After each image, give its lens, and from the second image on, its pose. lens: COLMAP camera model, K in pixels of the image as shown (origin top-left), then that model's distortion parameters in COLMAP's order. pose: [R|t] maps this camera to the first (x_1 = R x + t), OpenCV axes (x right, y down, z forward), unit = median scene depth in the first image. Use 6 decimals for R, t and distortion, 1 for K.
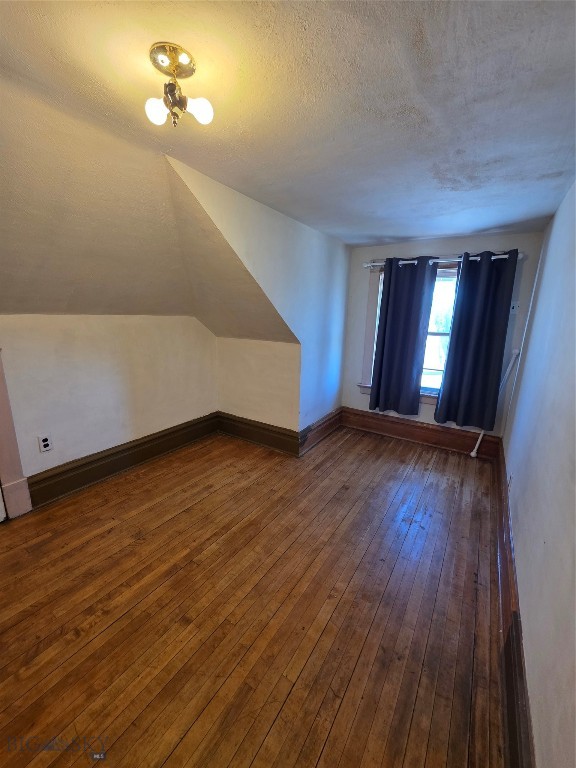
lens RADIAL K [[306.0, 0, 288.1], [0, 306.0, 385.4], [0, 0, 1]] dist [0.002772, -0.000499]
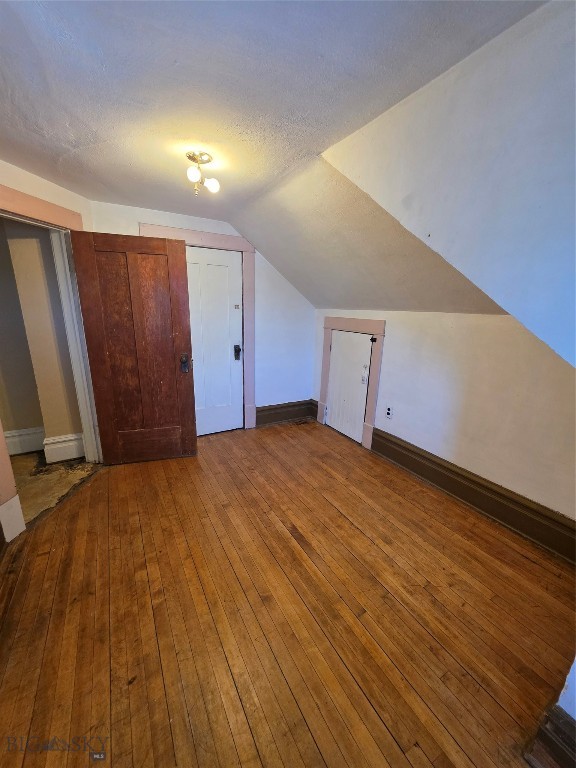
lens RADIAL K [[306.0, 0, 287.5], [0, 306.0, 385.6], [0, 0, 1]] dist [0.002772, -0.000499]
pose [[-0.456751, 0.196190, -0.867691, 0.499993], [-0.237793, 0.912960, 0.331599, -0.239027], [0.857224, 0.357789, -0.370343, 1.087443]]
